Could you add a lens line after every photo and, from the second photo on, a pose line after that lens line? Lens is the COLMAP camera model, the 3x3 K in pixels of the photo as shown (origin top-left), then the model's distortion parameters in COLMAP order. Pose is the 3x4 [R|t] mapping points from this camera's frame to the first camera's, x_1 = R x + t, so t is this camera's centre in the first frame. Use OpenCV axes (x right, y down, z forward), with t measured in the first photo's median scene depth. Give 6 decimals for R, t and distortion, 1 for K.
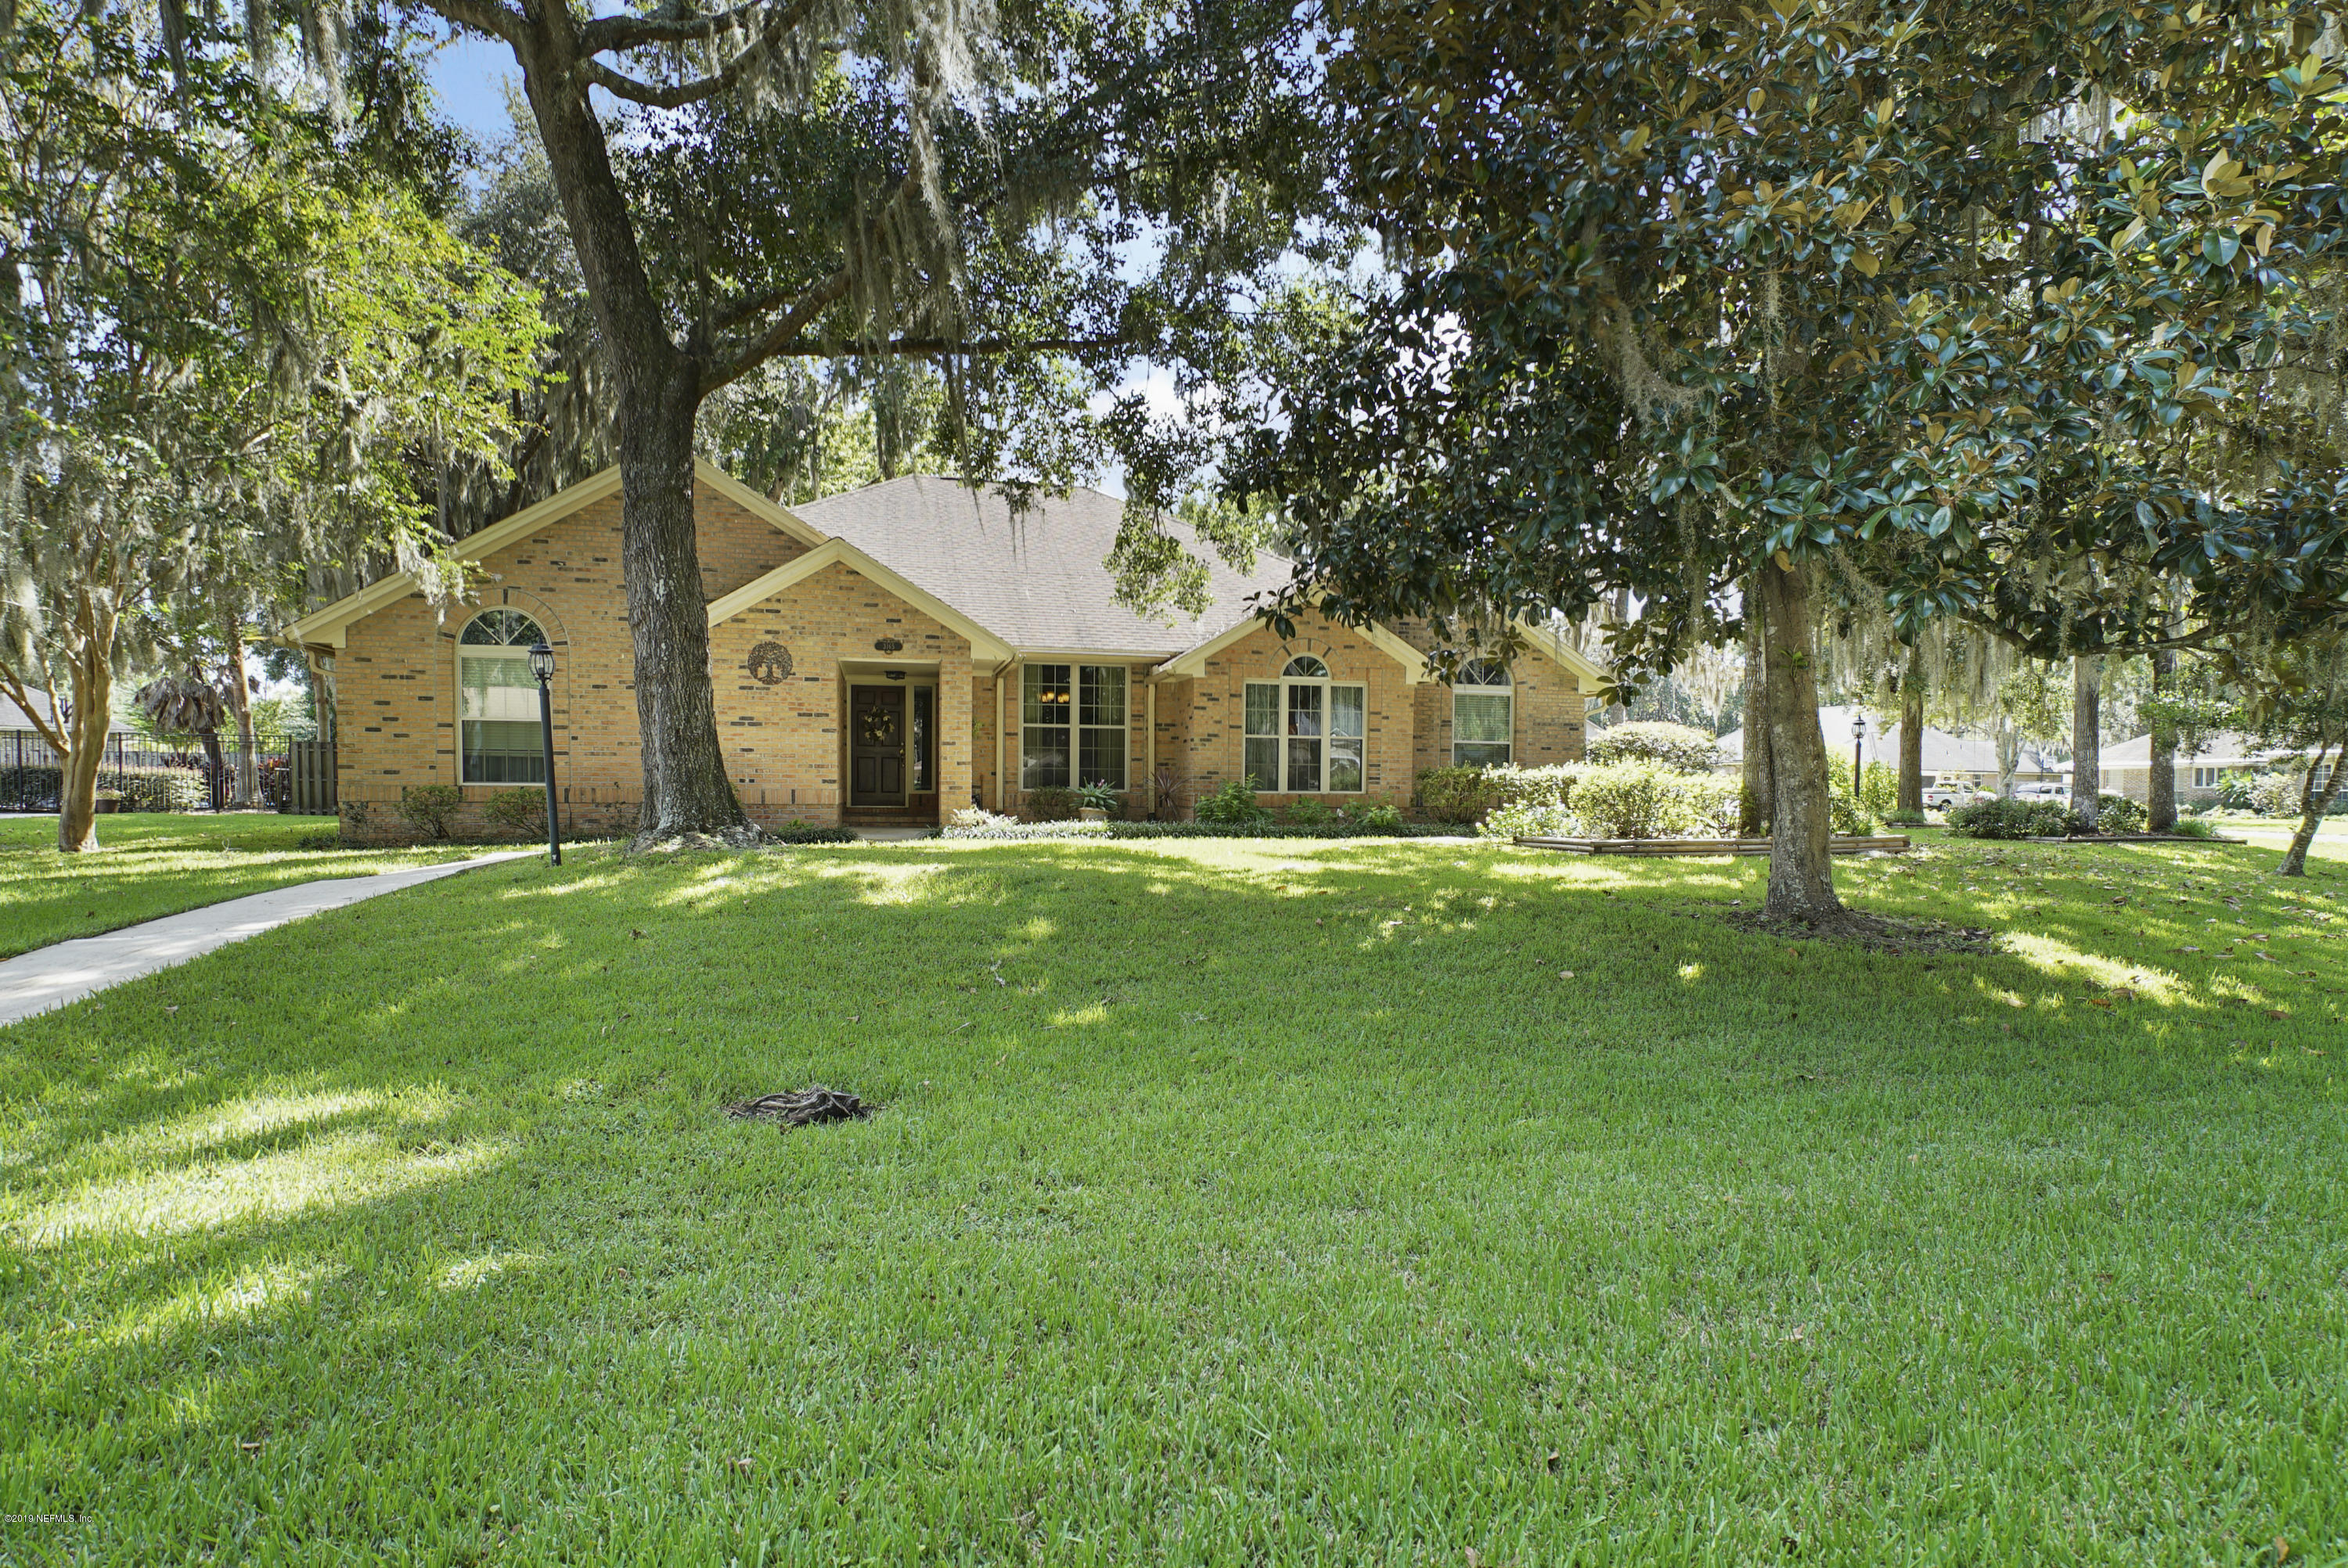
lens RADIAL K [[1159.9, 0, 1178.2], [0, 1159.9, 837.2], [0, 0, 1]] dist [-0.024193, 0.000029]
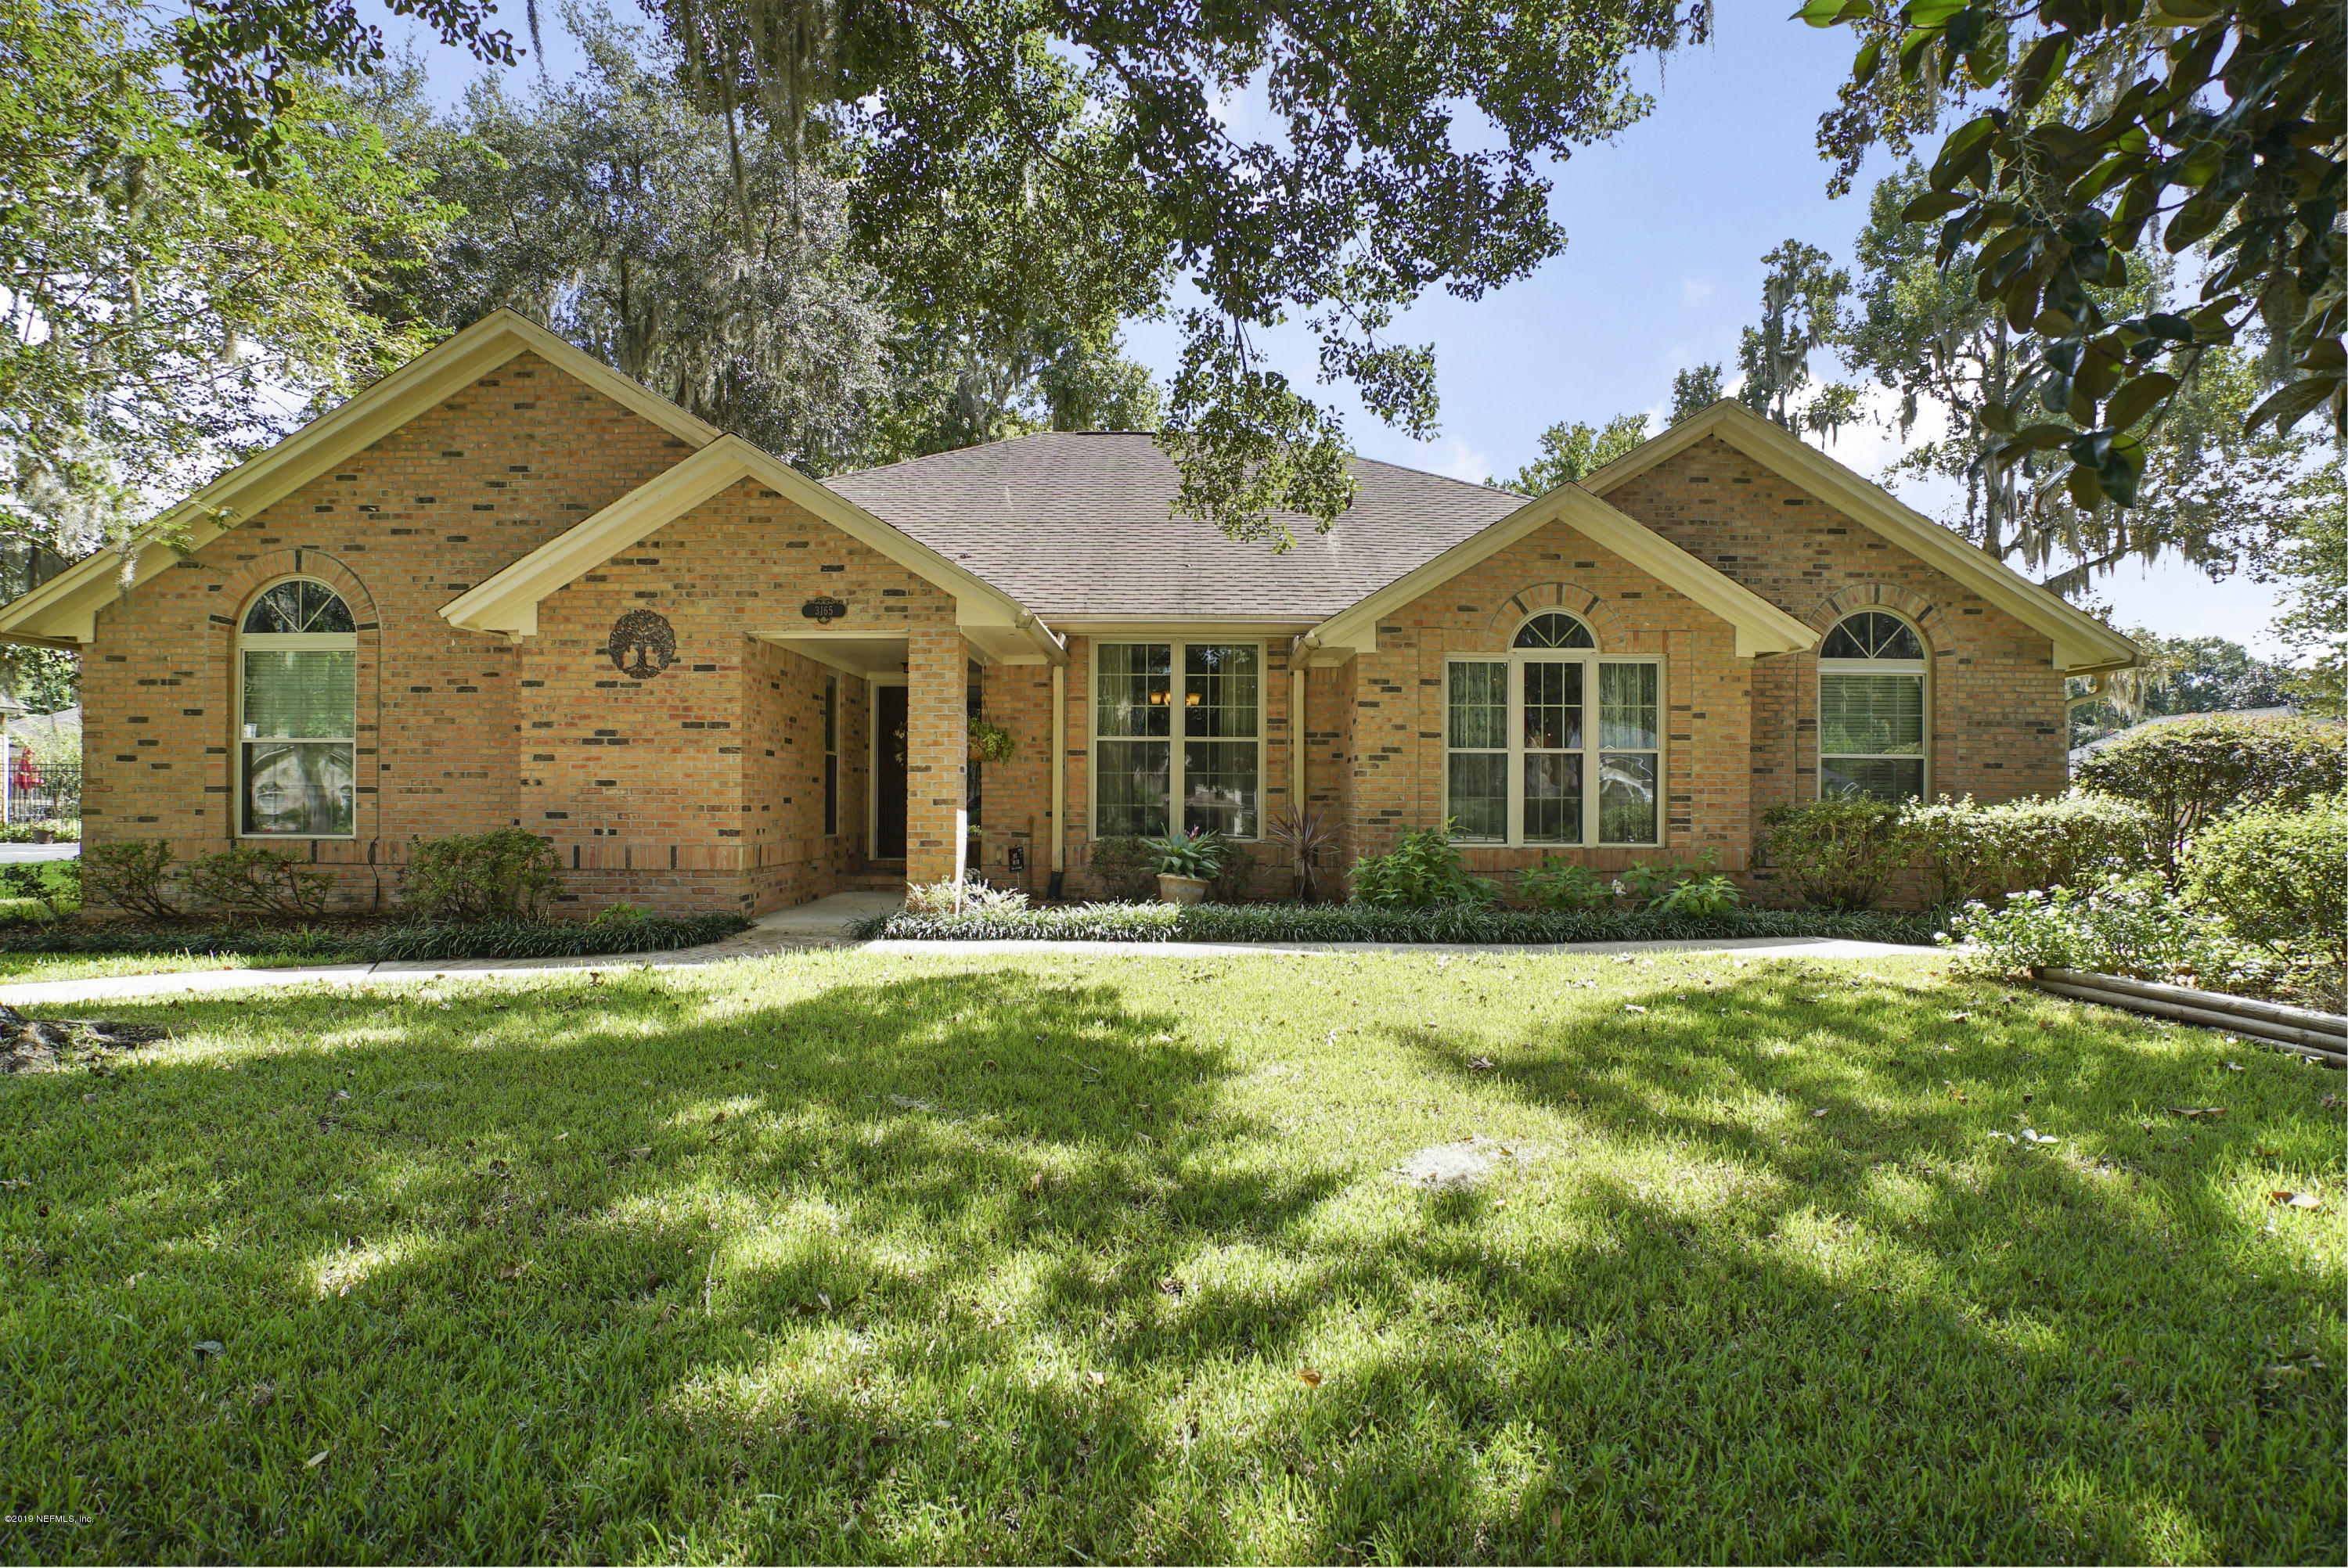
lens RADIAL K [[1103.7, 0, 1164.5], [0, 1103.7, 810.5], [0, 0, 1]] dist [-0.061377, 0.022562]
pose [[0.969555, -0.001636, -0.244869, 0.056806], [-0.008013, 0.999230, -0.038405, -0.034939], [0.244743, 0.039198, 0.968795, 0.436901]]
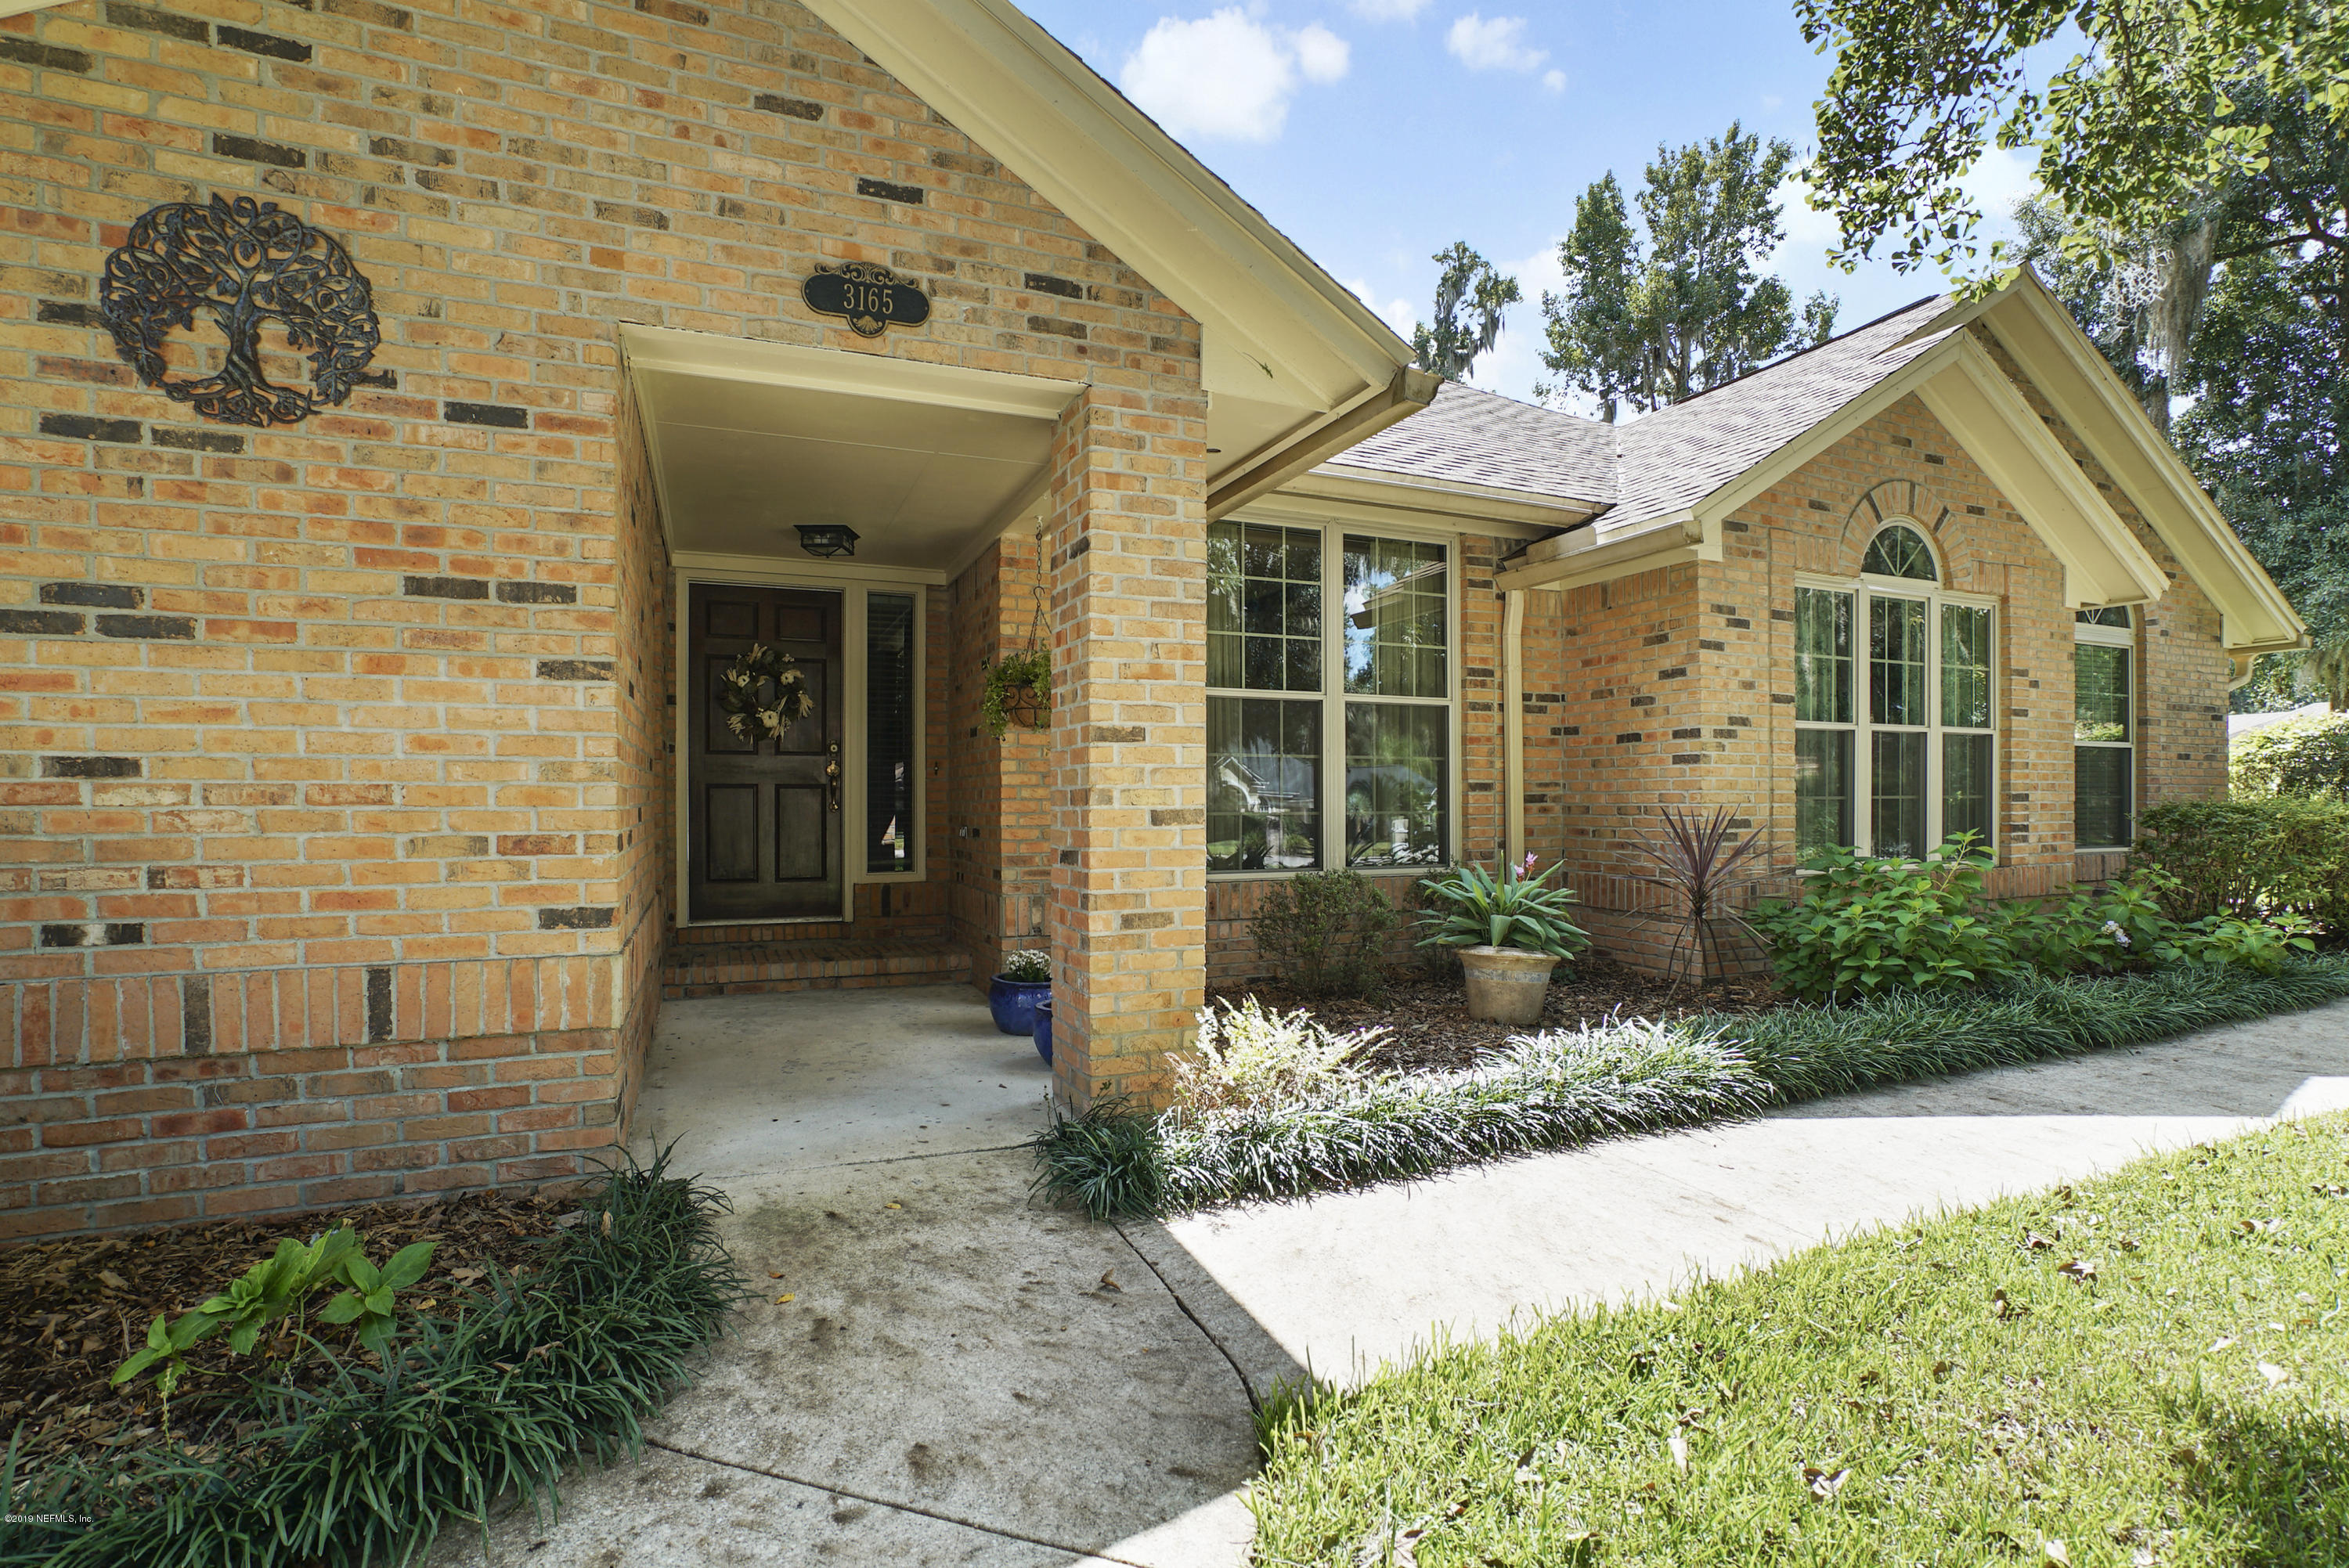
lens RADIAL K [[1141.2, 0, 1219.1], [0, 1141.2, 808.8], [0, 0, 1]] dist [-0.048793, 0.015224]
pose [[0.984815, -0.009921, 0.173325, -0.197709], [0.015631, 0.999378, -0.031606, -0.052427], [-0.172903, 0.033835, 0.984357, 0.692731]]
